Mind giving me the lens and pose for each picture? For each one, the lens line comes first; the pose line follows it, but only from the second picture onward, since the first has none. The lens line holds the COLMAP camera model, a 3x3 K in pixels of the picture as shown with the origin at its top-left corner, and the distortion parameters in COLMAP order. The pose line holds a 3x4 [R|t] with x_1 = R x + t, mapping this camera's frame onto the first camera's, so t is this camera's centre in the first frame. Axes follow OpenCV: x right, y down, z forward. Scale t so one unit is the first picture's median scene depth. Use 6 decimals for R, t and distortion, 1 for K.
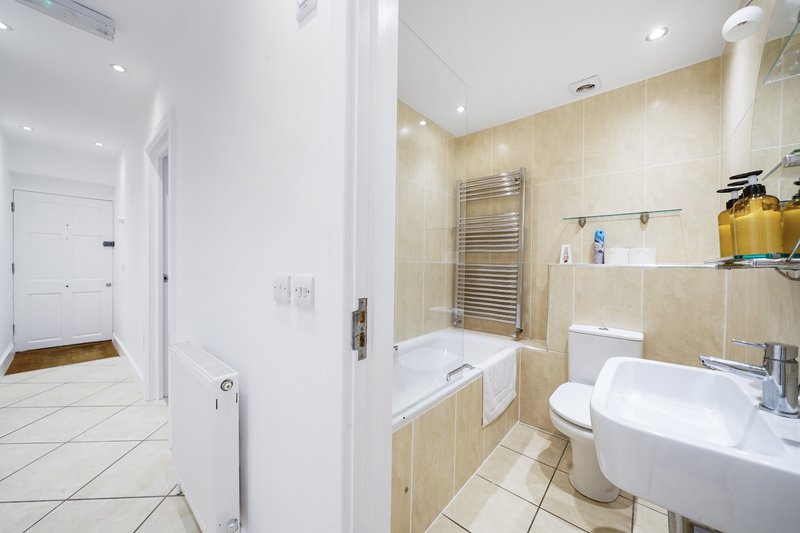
lens RADIAL K [[289.0, 0, 396.3], [0, 289.0, 267.3], [0, 0, 1]] dist [-0.002246, 0.000082]
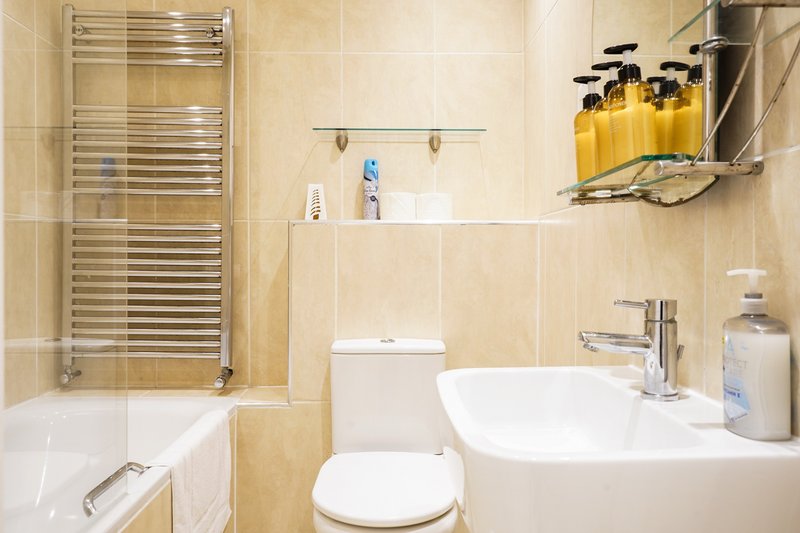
lens RADIAL K [[648.6, 0, 398.8], [0, 648.6, 266.6], [0, 0, 1]] dist [-0.006560, -0.007267]
pose [[0.740333, -0.020281, 0.671935, -0.056753], [0.014868, 0.999794, 0.013795, 0.053045], [-0.672076, -0.000223, 0.740482, 0.091159]]
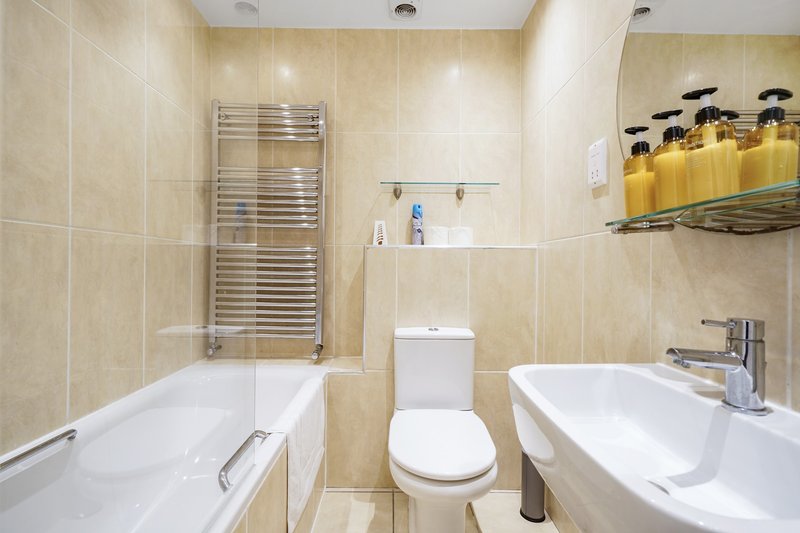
lens RADIAL K [[366.9, 0, 396.5], [0, 366.9, 266.5], [0, 0, 1]] dist [-0.003198, 0.001902]
pose [[0.752101, -0.007349, 0.659007, 0.007481], [0.009313, 0.999957, 0.000522, 0.040336], [-0.658982, 0.005744, 0.752136, 0.294197]]
